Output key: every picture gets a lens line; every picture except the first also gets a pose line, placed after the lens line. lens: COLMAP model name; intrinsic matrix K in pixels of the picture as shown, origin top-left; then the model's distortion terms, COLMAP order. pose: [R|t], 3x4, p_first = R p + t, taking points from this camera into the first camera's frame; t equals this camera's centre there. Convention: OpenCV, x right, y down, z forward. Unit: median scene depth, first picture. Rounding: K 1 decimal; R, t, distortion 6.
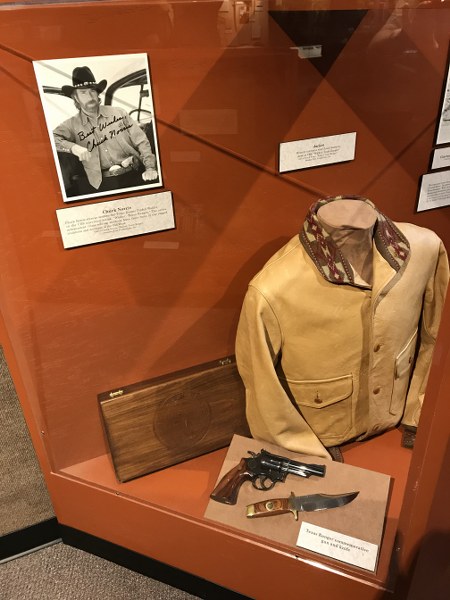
lens RADIAL K [[498.9, 0, 225.0], [0, 498.9, 300.0], [0, 0, 1]] dist [0.001386, -0.002535]
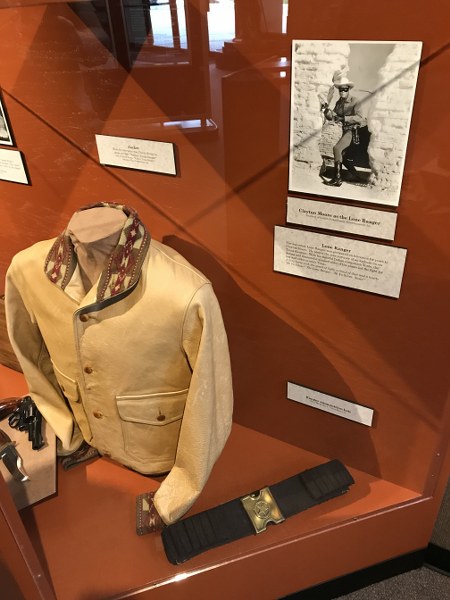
lens RADIAL K [[498.9, 0, 225.0], [0, 498.9, 300.0], [0, 0, 1]] dist [0.001386, -0.002535]
pose [[0.617085, 0.438664, -0.653284, 1.003574], [-0.388016, 0.891881, 0.232360, -0.333944], [0.684580, 0.110099, 0.720575, 0.479298]]
